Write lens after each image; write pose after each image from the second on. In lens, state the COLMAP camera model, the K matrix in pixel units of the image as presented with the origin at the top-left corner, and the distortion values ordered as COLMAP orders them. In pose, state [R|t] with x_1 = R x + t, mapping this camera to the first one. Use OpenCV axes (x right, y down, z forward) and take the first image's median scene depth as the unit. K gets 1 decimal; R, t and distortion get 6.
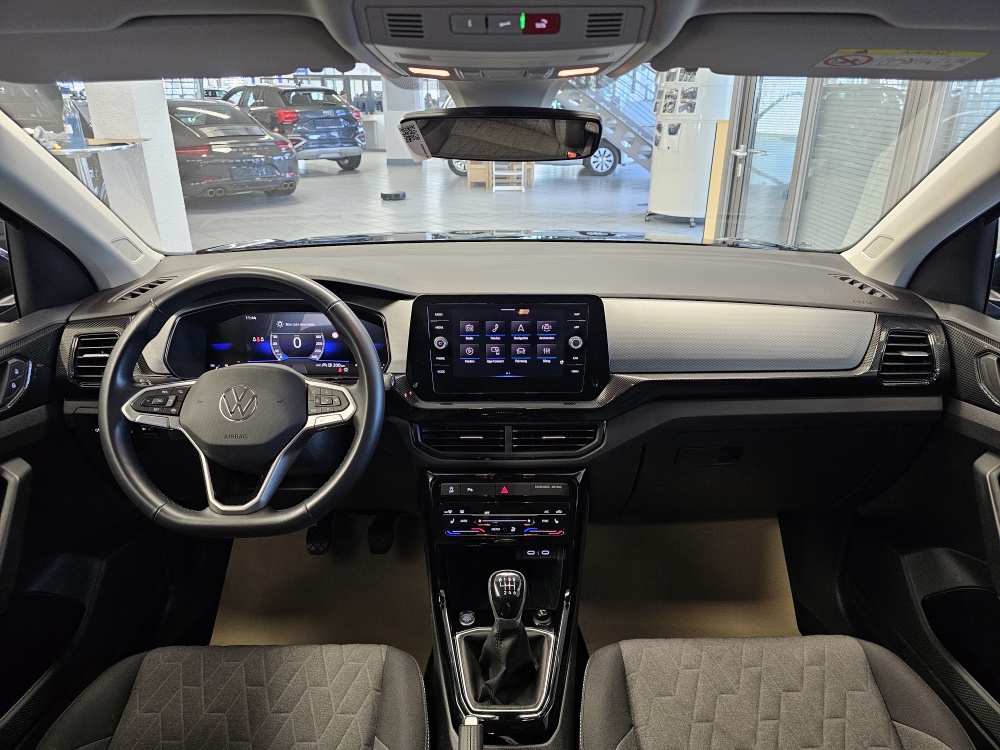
lens RADIAL K [[672.9, 0, 504.2], [0, 672.9, 362.3], [0, 0, 1]] dist [0.074115, -0.075691]
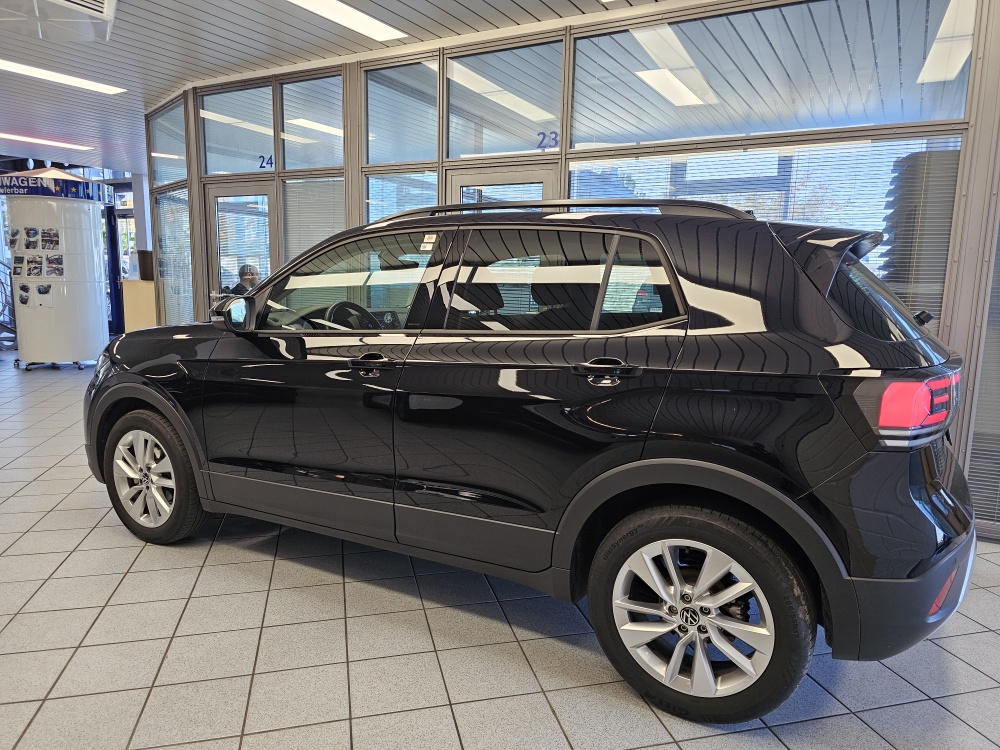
lens RADIAL K [[681.3, 0, 500.0], [0, 681.3, 375.0], [0, 0, 1]] dist [0.079356, -0.089657]
pose [[0.499968, -0.113195, 0.858614, -2.626086], [0.301852, 0.952029, -0.050257, 0.539084], [-0.811737, 0.284302, 0.510153, -1.088737]]
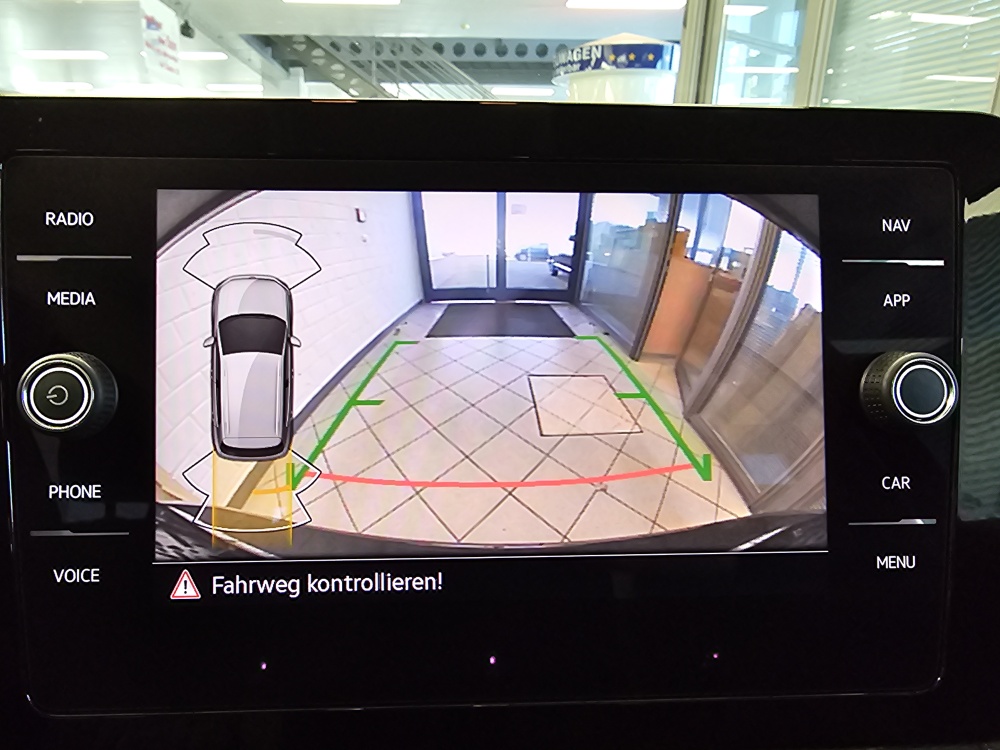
lens RADIAL K [[683.4, 0, 429.9], [0, 683.4, 385.5], [0, 0, 1]] dist [0.002726, -0.001389]
pose [[0.999234, -0.004616, 0.038872, -0.016890], [0.008060, 0.996006, -0.088920, -0.015599], [-0.038306, 0.089165, 0.995280, 0.831142]]
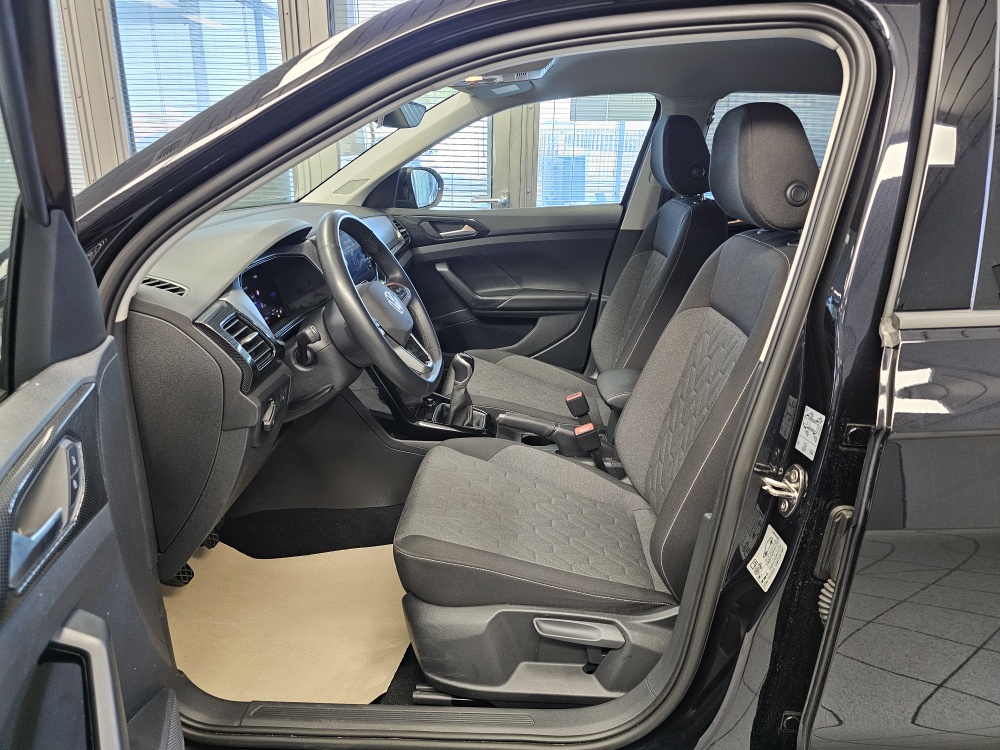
lens RADIAL K [[681.3, 0, 500.0], [0, 681.3, 375.0], [0, 0, 1]] dist [0.079356, -0.089657]
pose [[0.042752, -0.323393, 0.945298, -1.529650], [0.361263, 0.887146, 0.287160, -0.115215], [-0.931483, 0.329225, 0.154758, 0.539914]]
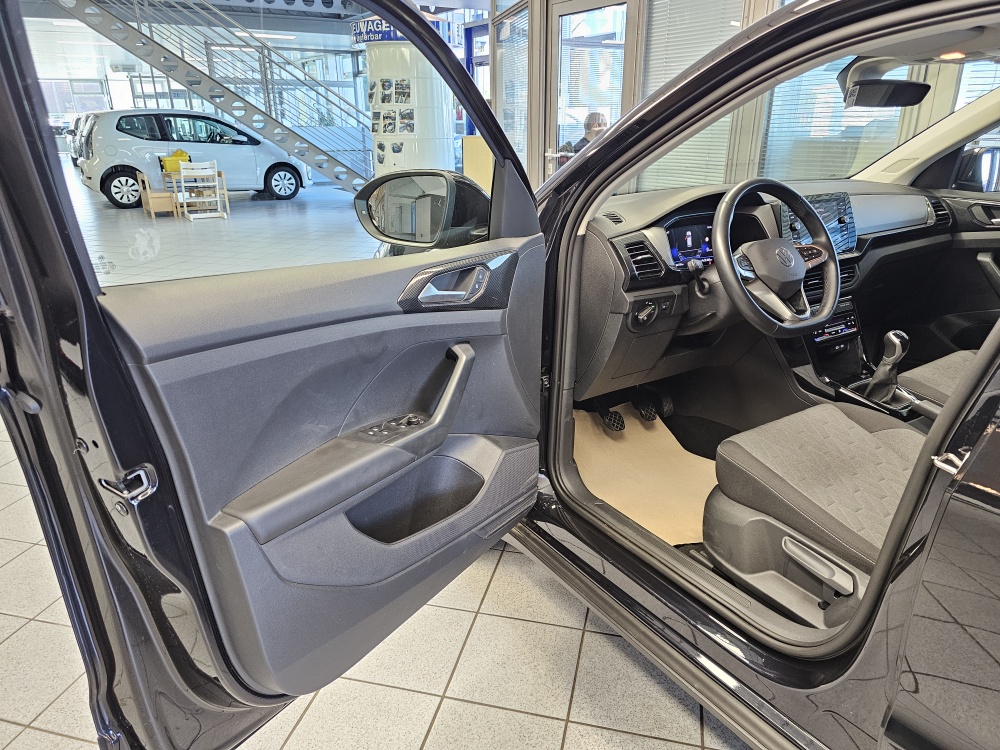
lens RADIAL K [[675.8, 0, 501.3], [0, 675.8, 386.3], [0, 0, 1]] dist [0.073351, -0.046202]
pose [[0.844319, -0.196499, 0.498511, -1.654891], [0.201209, 0.978518, 0.044920, 0.138420], [-0.496629, 0.062379, 0.865719, -0.109704]]
